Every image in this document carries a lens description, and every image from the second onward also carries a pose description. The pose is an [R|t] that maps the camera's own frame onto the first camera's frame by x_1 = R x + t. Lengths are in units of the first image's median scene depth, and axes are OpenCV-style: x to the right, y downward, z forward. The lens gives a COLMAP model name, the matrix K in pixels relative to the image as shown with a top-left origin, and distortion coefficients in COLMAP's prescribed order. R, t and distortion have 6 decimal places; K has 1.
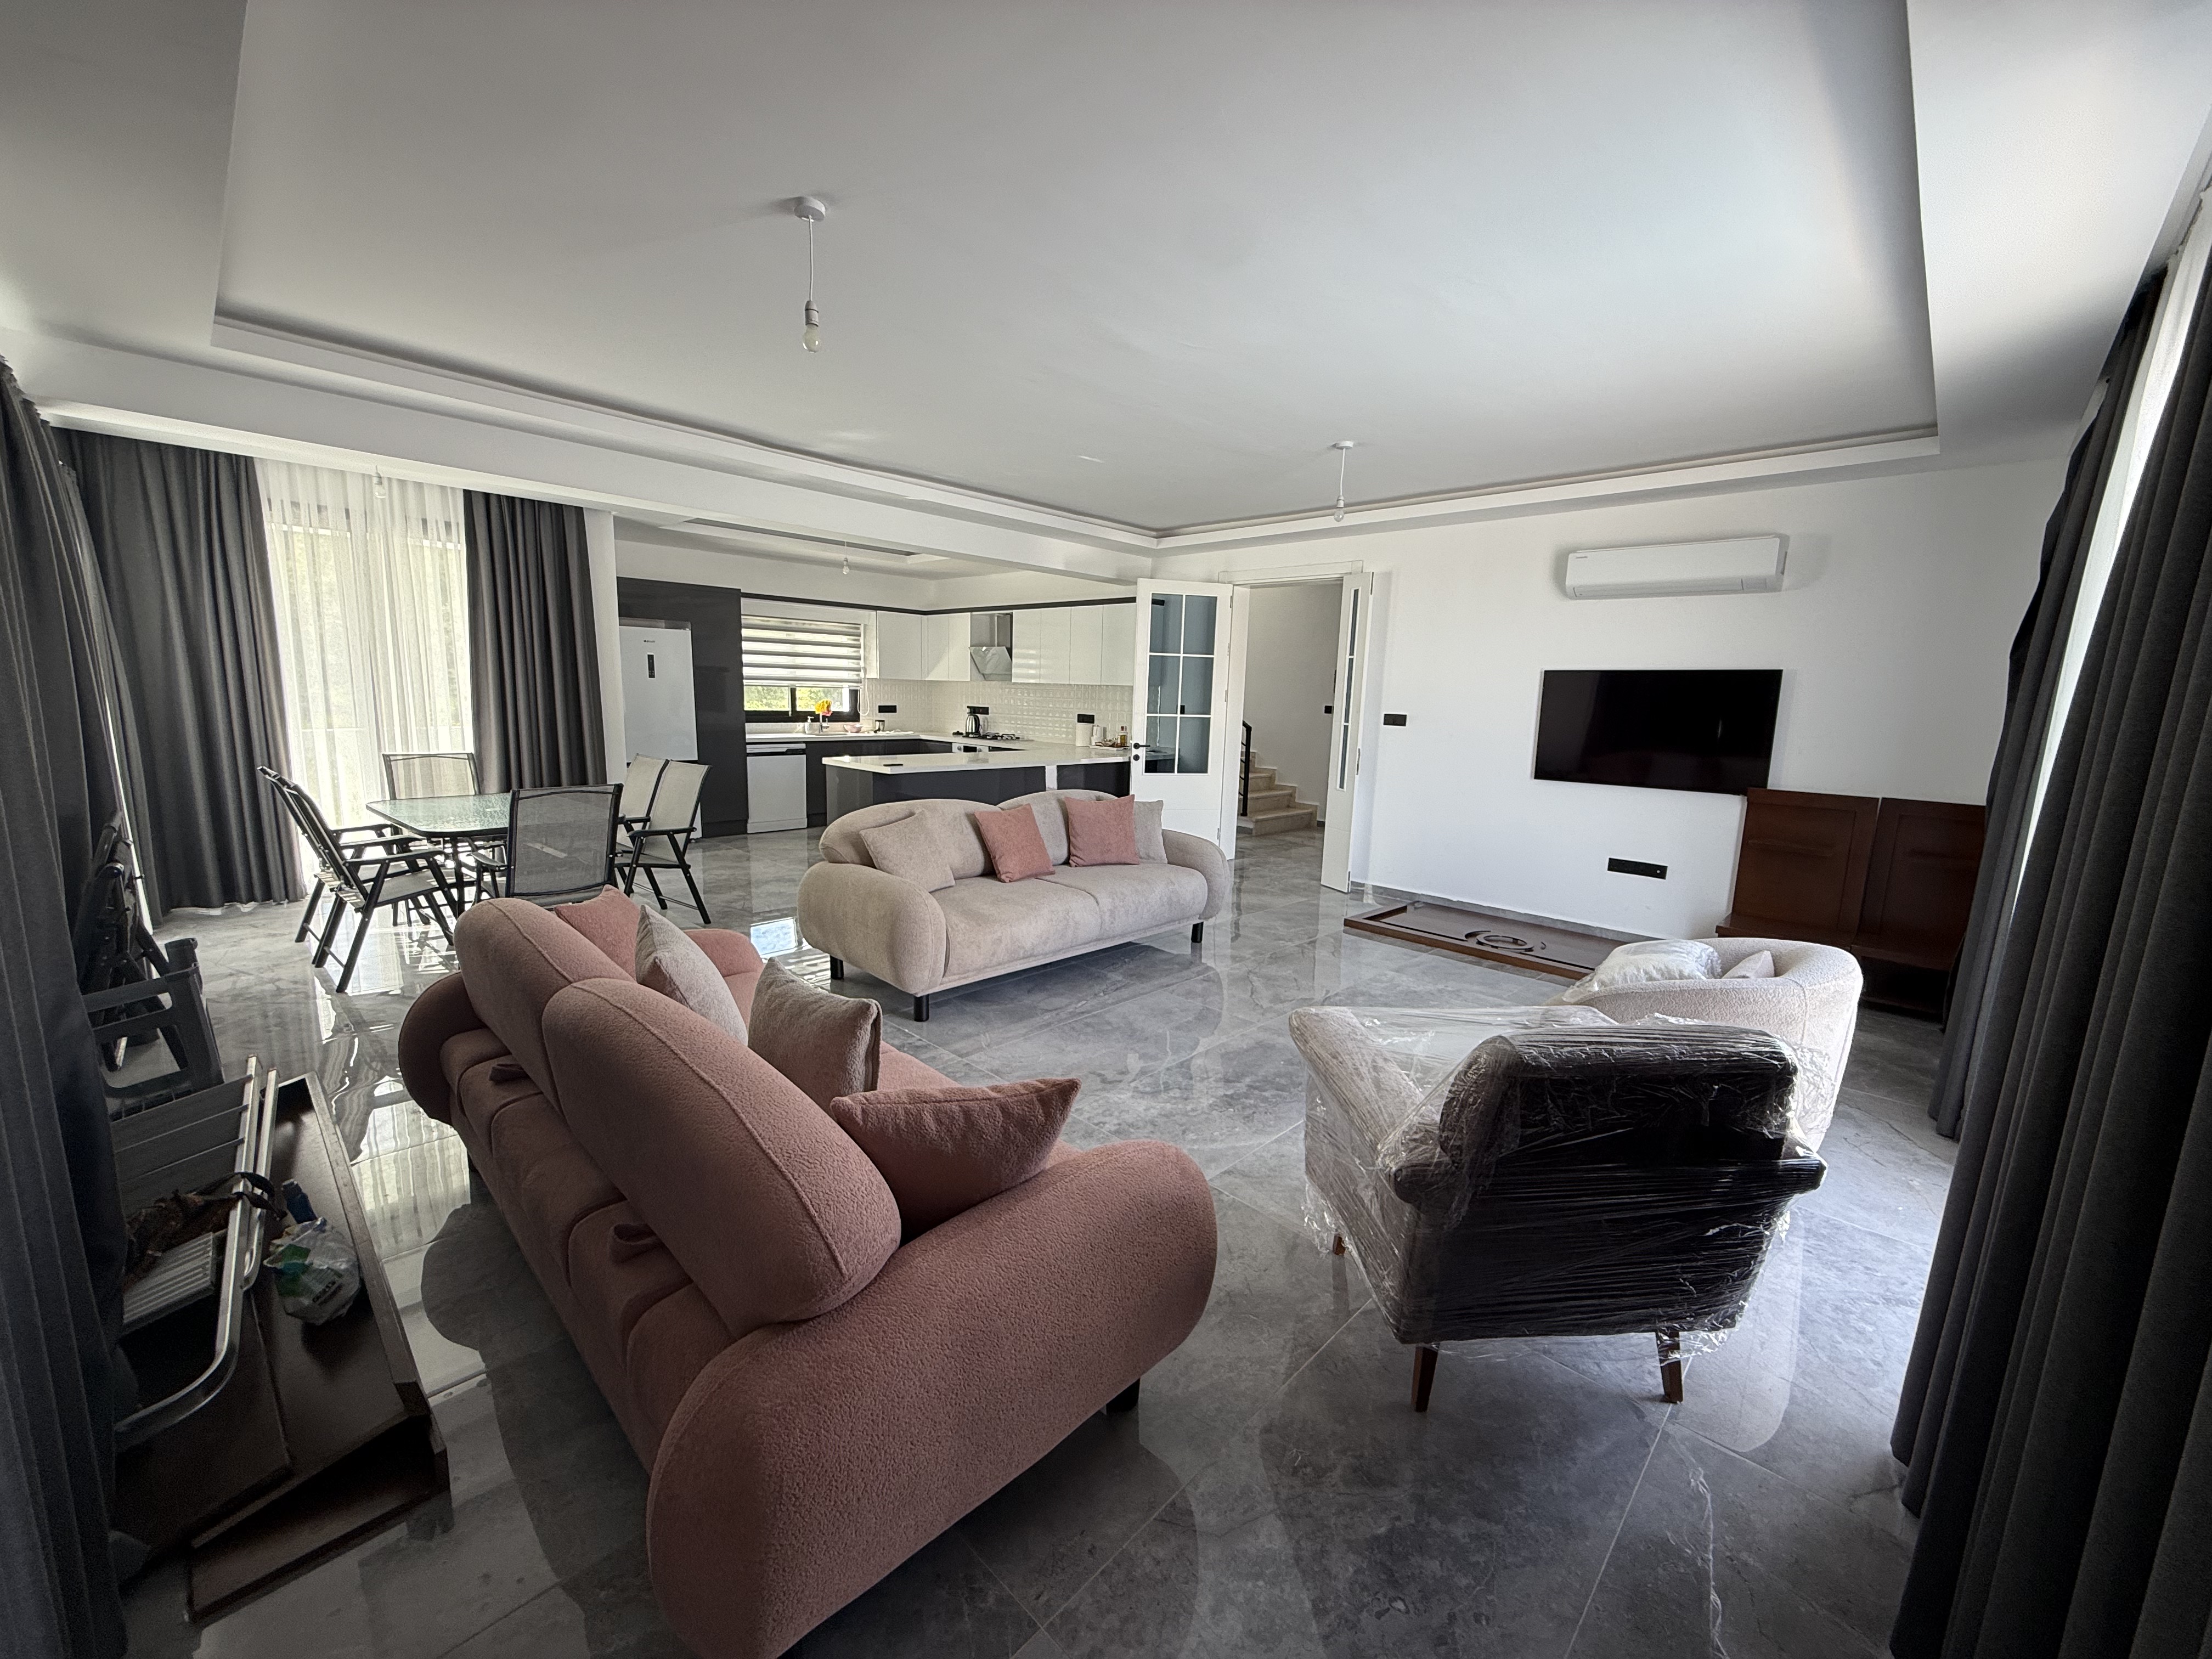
lens RADIAL K [[884.1, 0, 1106.9], [0, 884.1, 837.5], [0, 0, 1]] dist [0.008241, 0.000253]
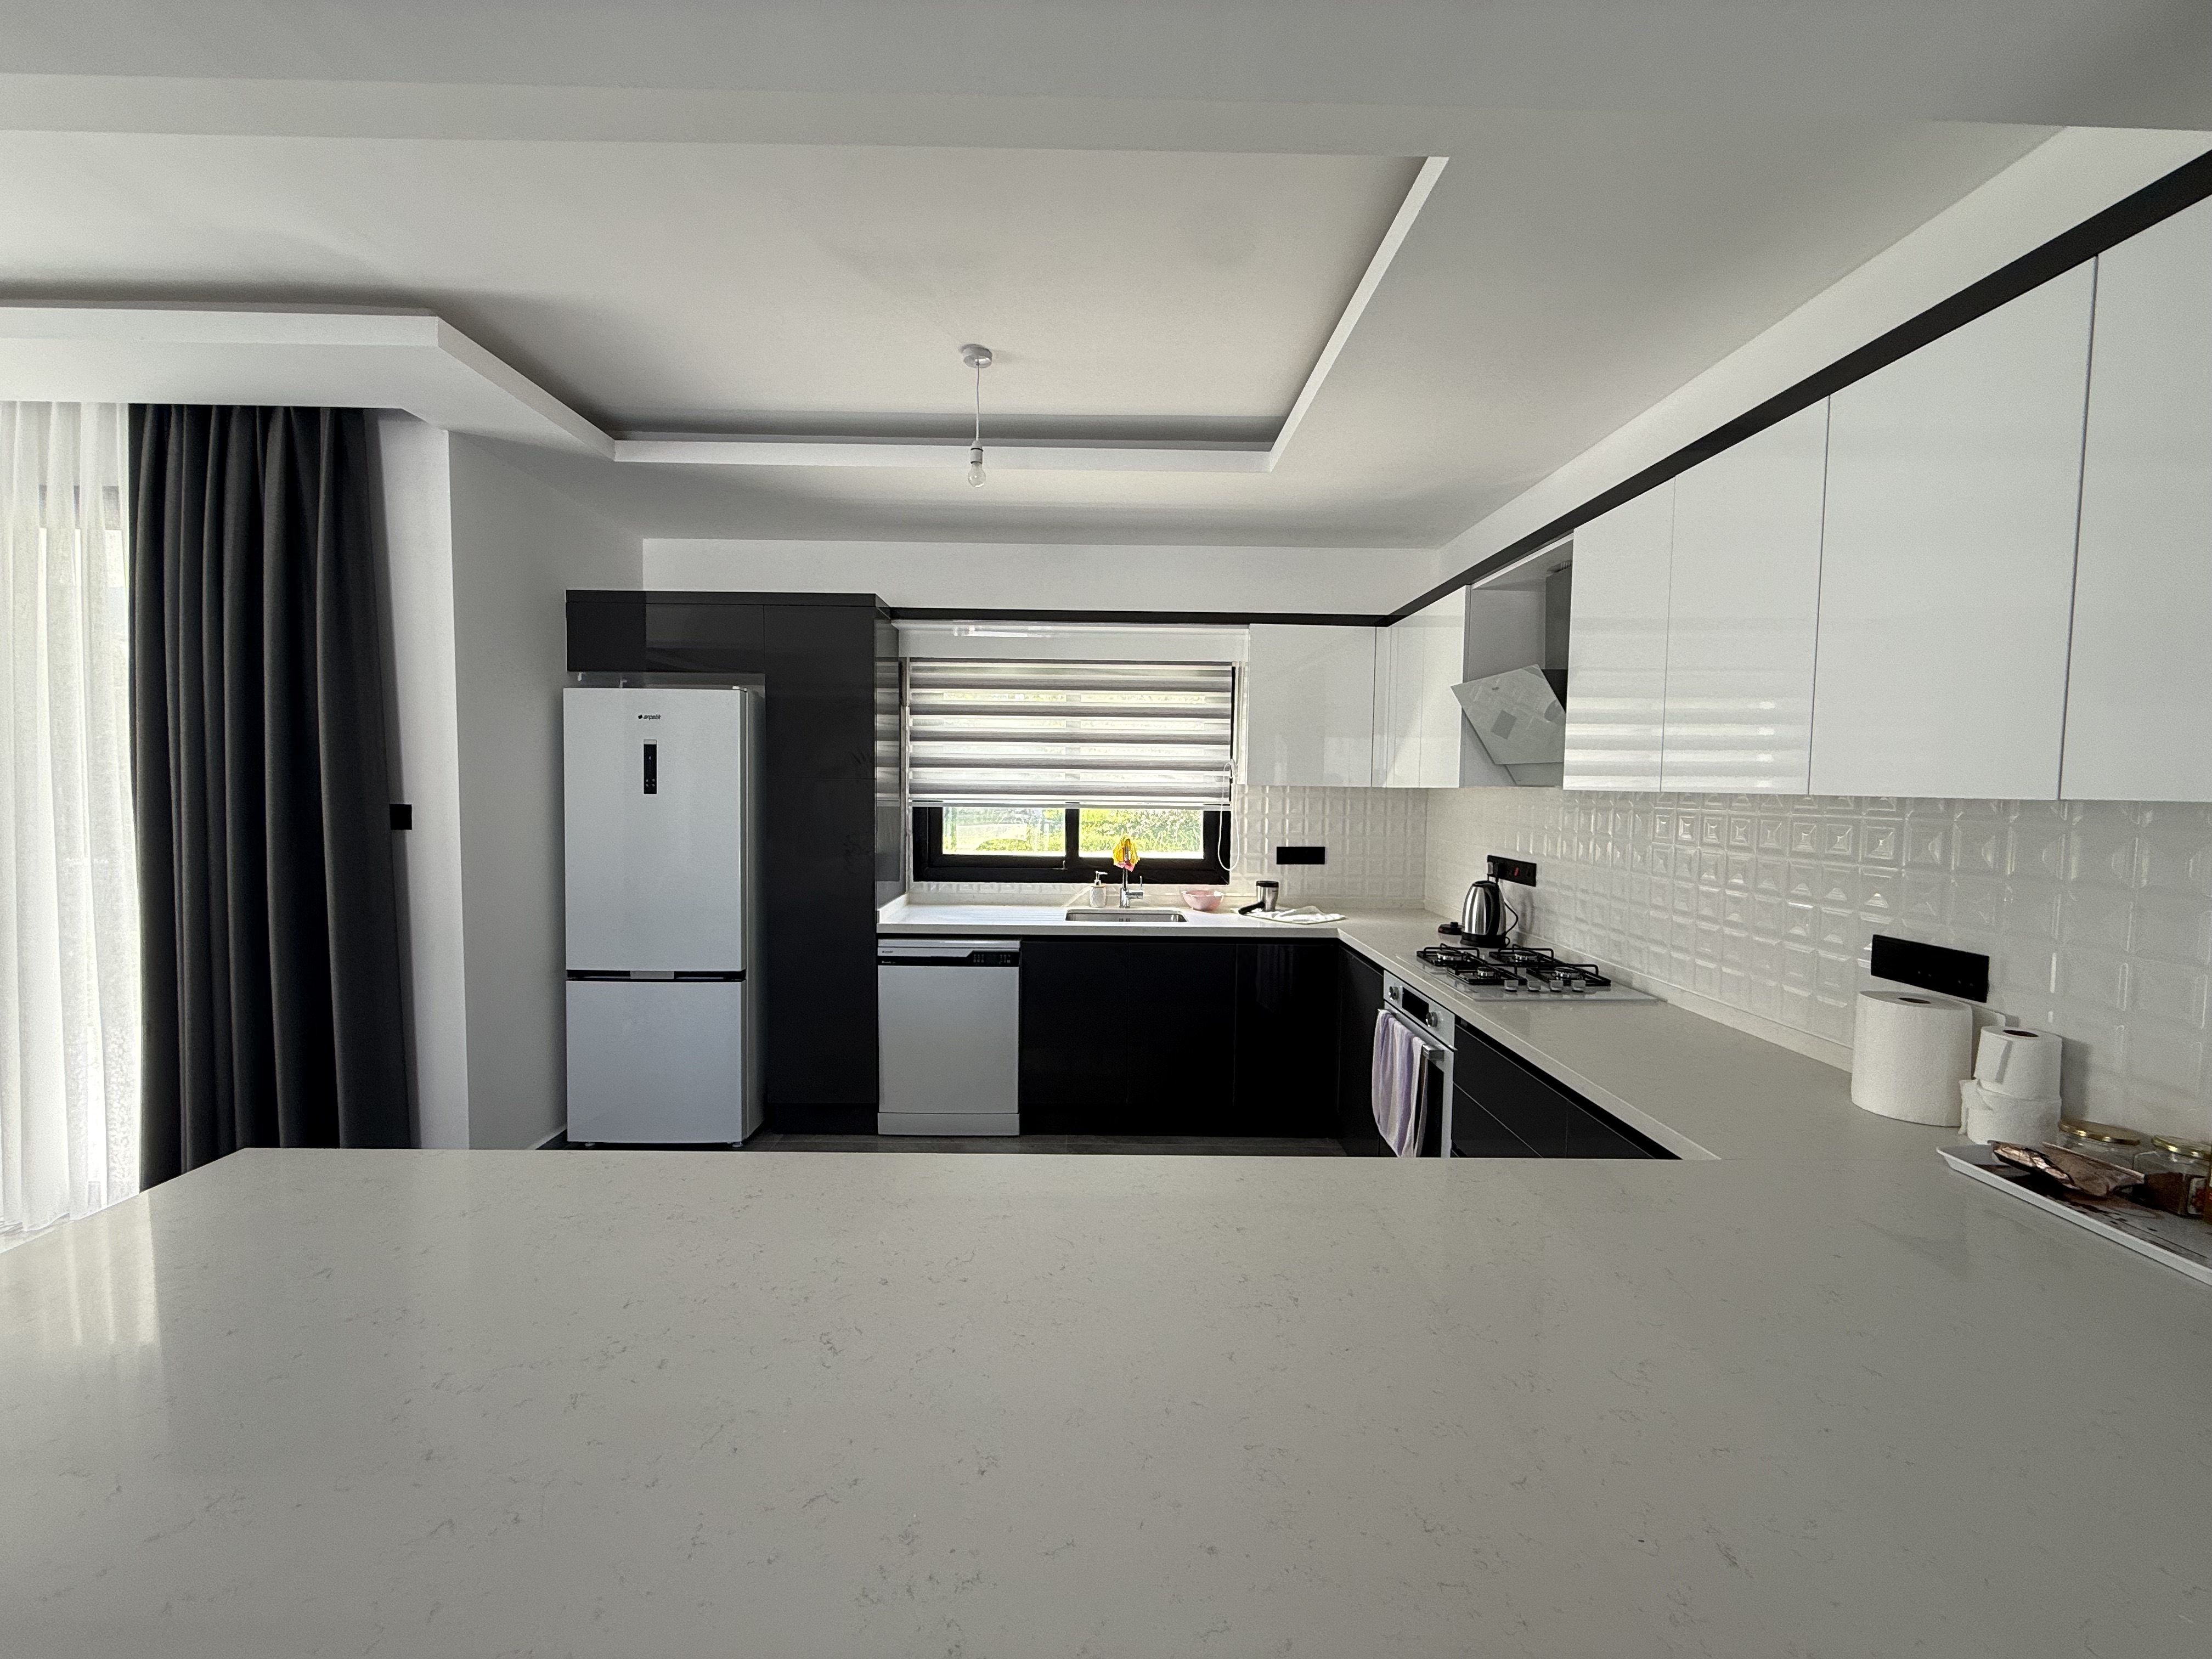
lens RADIAL K [[884.1, 0, 1102.2], [0, 884.1, 827.4], [0, 0, 1]] dist [0.008241, 0.000253]
pose [[0.700993, 0.015450, -0.713001, -0.010812], [-0.108211, 0.990494, -0.084926, -0.124452], [0.704911, 0.136687, 0.696001, 0.705075]]
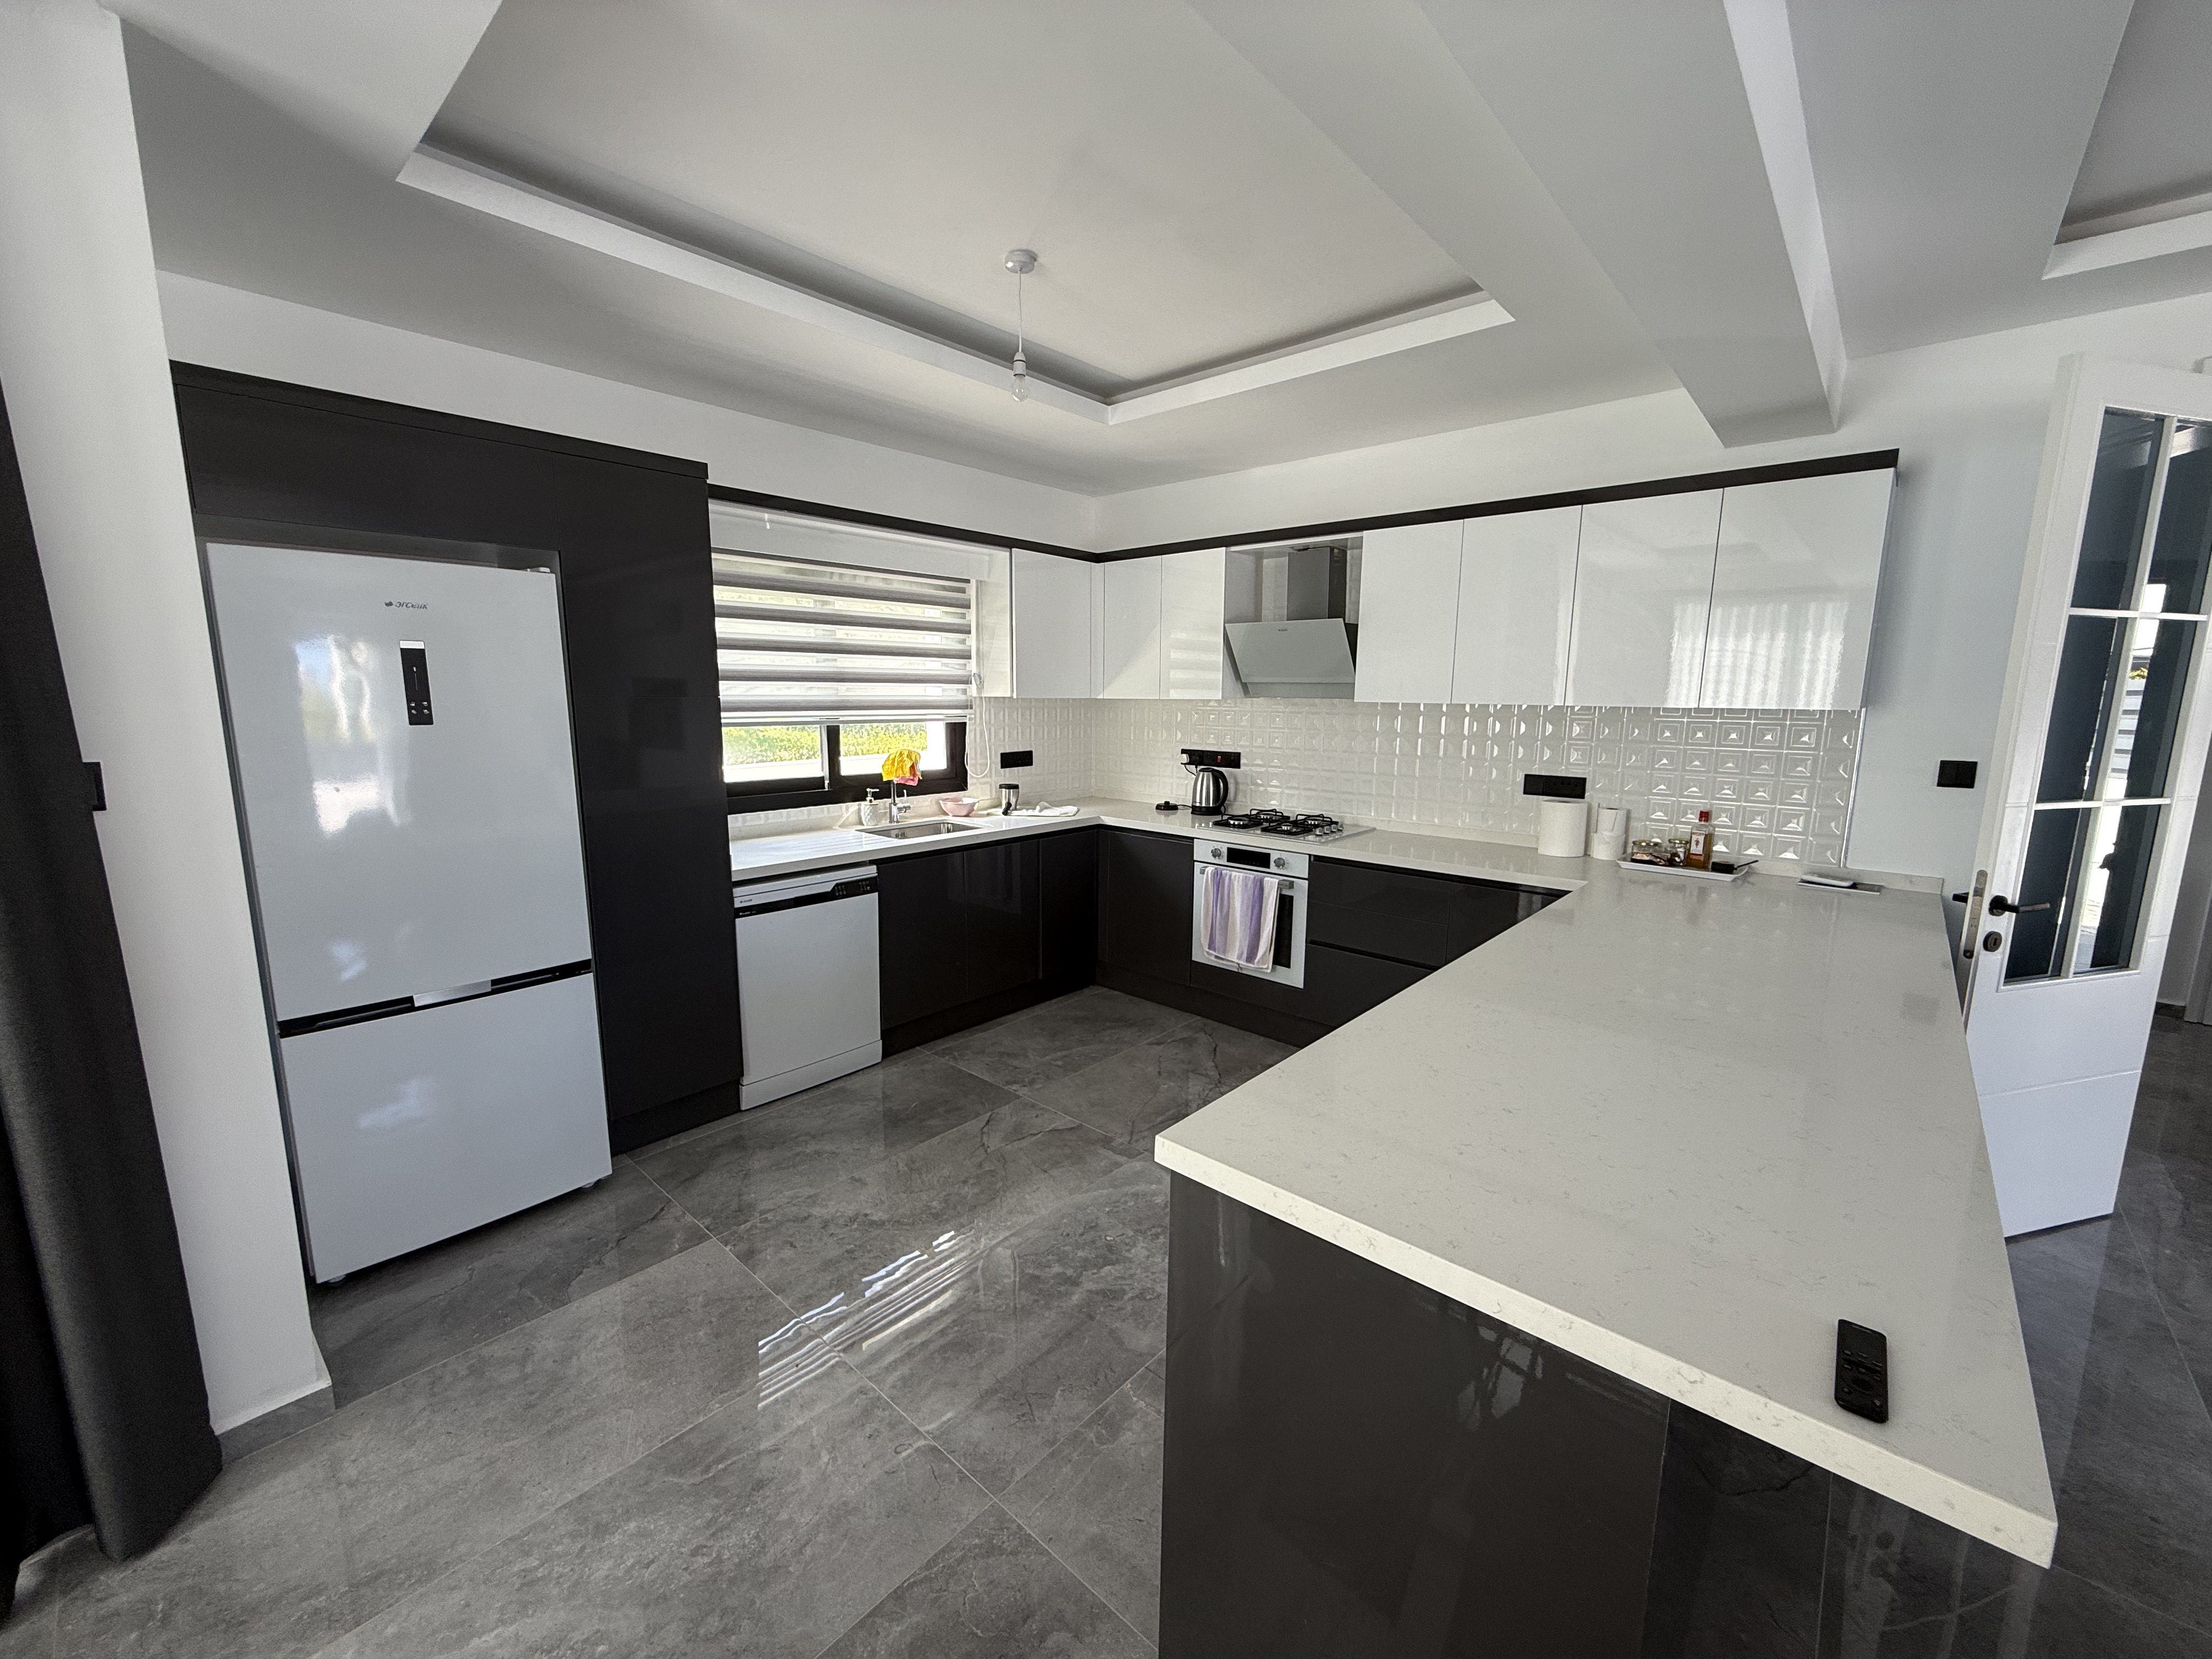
lens RADIAL K [[884.1, 0, 1101.3], [0, 884.1, 825.4], [0, 0, 1]] dist [0.008241, 0.000253]
pose [[0.999184, -0.026649, 0.030337, -0.242375], [0.027003, 0.999571, -0.011321, -0.113546], [-0.030022, 0.012131, 0.999476, 0.572369]]
